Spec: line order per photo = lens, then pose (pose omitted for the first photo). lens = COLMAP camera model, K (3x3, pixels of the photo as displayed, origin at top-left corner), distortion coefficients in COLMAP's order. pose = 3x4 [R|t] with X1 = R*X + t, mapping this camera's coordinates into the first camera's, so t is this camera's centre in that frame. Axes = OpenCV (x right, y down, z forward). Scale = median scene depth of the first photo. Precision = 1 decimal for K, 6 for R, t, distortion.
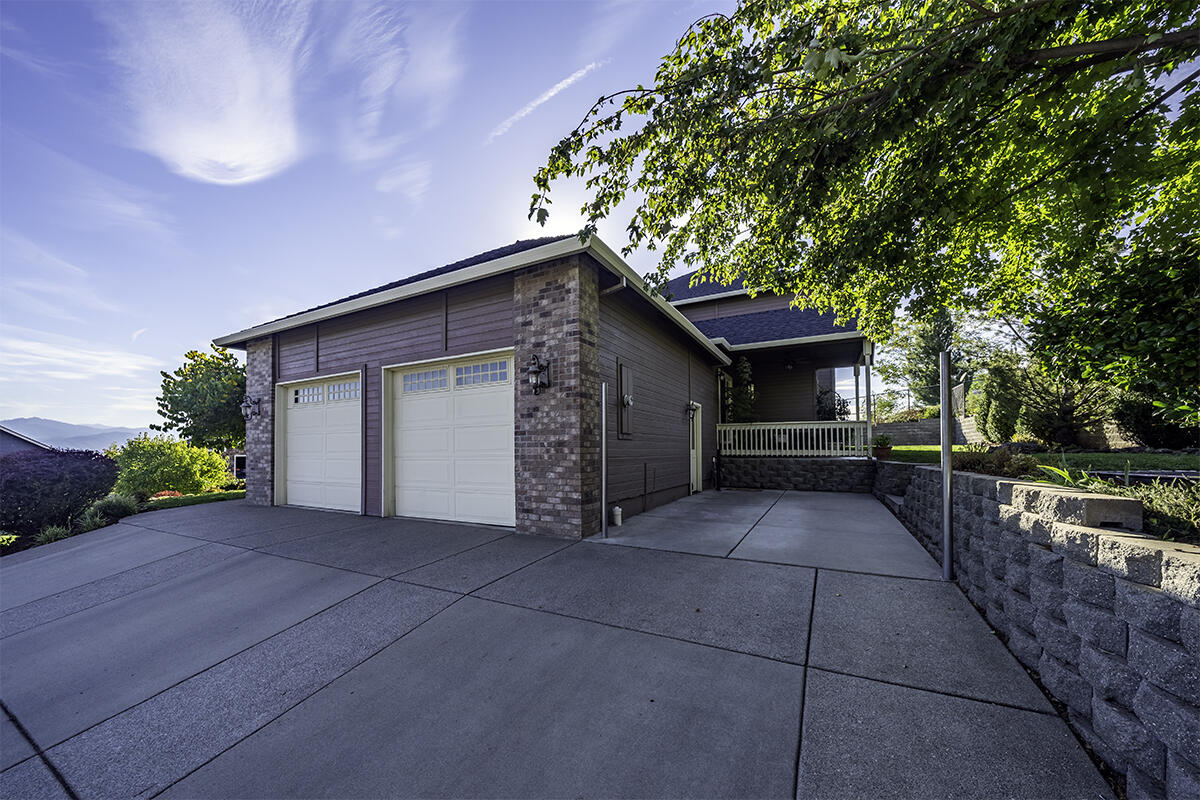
lens RADIAL K [[423.5, 0, 599.0], [0, 423.5, 443.9], [0, 0, 1]] dist [0.000037, -0.000004]
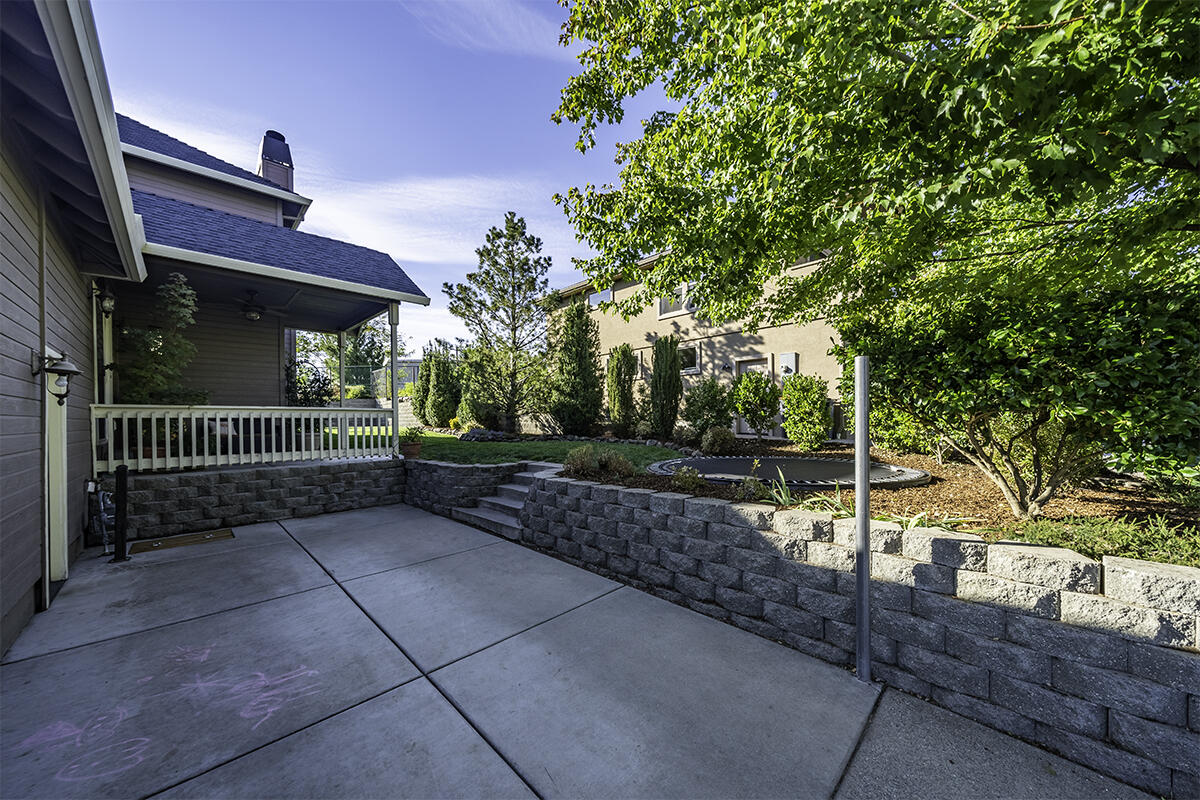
lens RADIAL K [[416.7, 0, 599.6], [0, 416.7, 417.3], [0, 0, 1]] dist [0.000040, -0.000034]
pose [[0.290297, 0.002383, 0.956934, 0.012766], [-0.000305, 0.999997, -0.002398, -0.036679], [-0.956936, 0.000405, 0.290297, 0.402481]]
